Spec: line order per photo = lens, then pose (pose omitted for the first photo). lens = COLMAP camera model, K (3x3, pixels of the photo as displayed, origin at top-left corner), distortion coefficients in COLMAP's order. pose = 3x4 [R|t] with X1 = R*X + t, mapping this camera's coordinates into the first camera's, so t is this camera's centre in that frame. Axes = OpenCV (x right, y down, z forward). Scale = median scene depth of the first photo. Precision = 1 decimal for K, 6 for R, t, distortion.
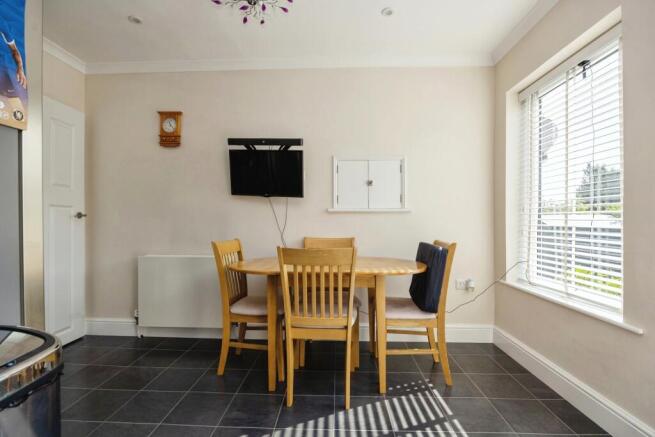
lens RADIAL K [[308.4, 0, 327.1], [0, 308.4, 222.1], [0, 0, 1]] dist [-0.020873, 0.000564]
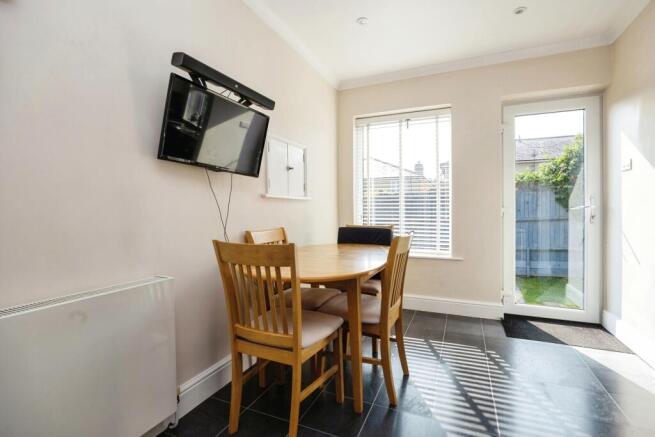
lens RADIAL K [[315.8, 0, 328.5], [0, 315.8, 215.2], [0, 0, 1]] dist [-0.001163, 0.000187]
pose [[0.342282, -0.015464, 0.939470, -0.729331], [0.012837, 0.999848, 0.011780, 0.004940], [-0.939509, 0.008028, 0.342429, 0.569189]]
